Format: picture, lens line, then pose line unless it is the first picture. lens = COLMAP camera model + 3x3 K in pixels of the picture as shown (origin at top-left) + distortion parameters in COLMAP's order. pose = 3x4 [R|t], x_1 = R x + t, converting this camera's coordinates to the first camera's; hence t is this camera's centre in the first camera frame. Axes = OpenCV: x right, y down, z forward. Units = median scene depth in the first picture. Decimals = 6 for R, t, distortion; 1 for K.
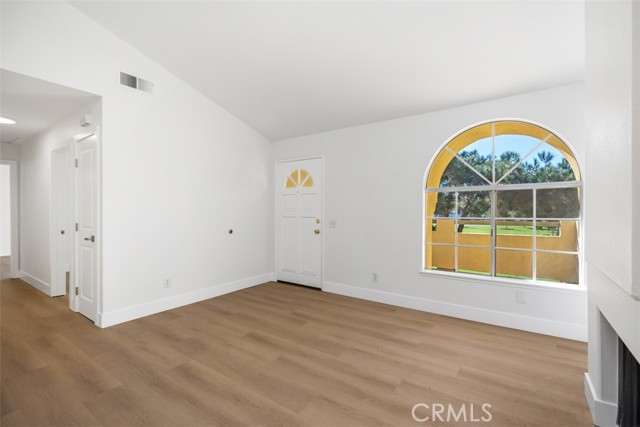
lens RADIAL K [[288.0, 0, 317.1], [0, 288.0, 210.7], [0, 0, 1]] dist [0.002747, 0.000520]
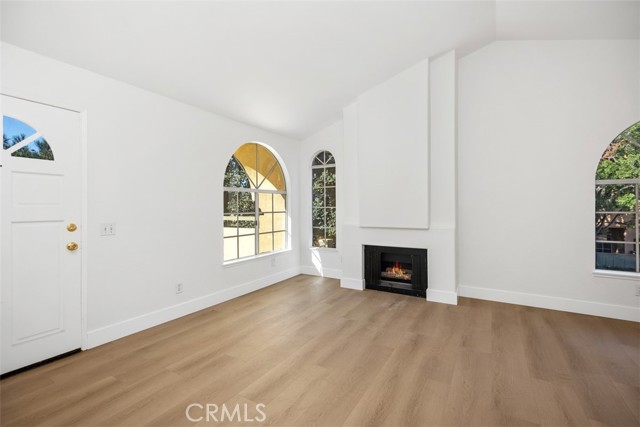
lens RADIAL K [[288.0, 0, 319.0], [0, 288.0, 209.8], [0, 0, 1]] dist [0.002747, 0.000520]
pose [[-0.071597, -0.009082, 0.997392, -0.728857], [0.006867, 0.999930, 0.009598, 0.001632], [-0.997410, 0.007536, -0.071529, 0.737779]]
